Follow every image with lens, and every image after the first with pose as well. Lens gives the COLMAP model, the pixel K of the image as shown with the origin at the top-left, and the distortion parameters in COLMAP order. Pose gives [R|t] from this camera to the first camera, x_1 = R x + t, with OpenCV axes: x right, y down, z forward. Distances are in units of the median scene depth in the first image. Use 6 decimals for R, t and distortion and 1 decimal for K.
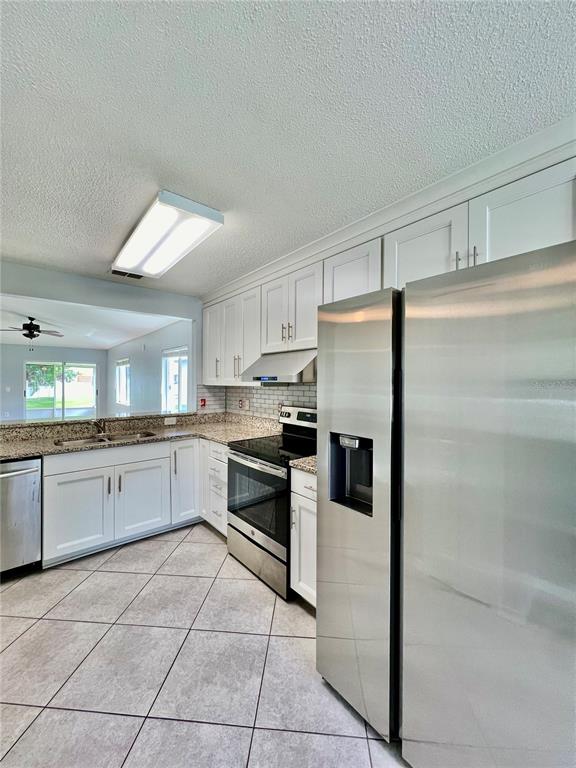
lens RADIAL K [[306.5, 0, 290.3], [0, 306.5, 382.1], [0, 0, 1]] dist [0.000001, -0.000082]
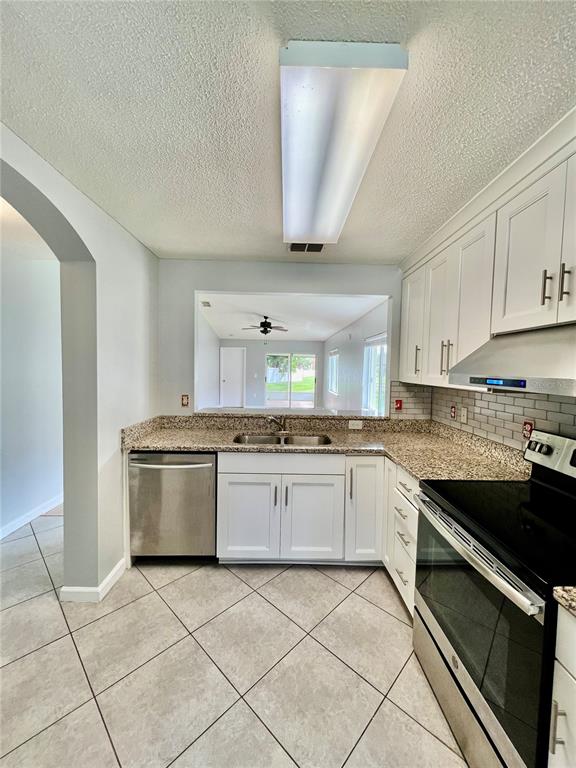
lens RADIAL K [[306.5, 0, 290.3], [0, 306.5, 382.1], [0, 0, 1]] dist [0.000001, -0.000082]
pose [[0.774394, 0.043374, -0.631215, -0.020823], [-0.021095, 0.998863, 0.042756, -0.020682], [0.632352, -0.019795, 0.774428, 0.318233]]
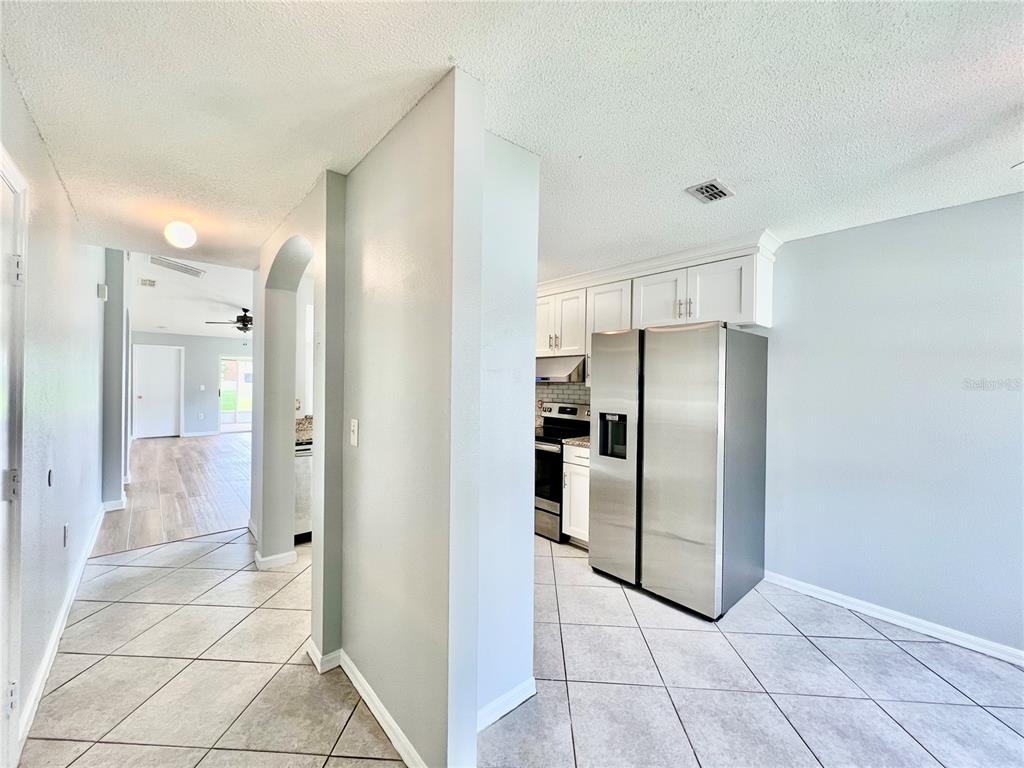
lens RADIAL K [[408.7, 0, 512.0], [0, 408.7, 384.0], [0, 0, 1]] dist [0.000001, -0.000082]
pose [[0.999645, 0.009377, 0.024920, -0.190896], [-0.009420, 0.999954, 0.001640, 0.006851], [-0.024903, -0.001874, 0.999688, -0.562873]]
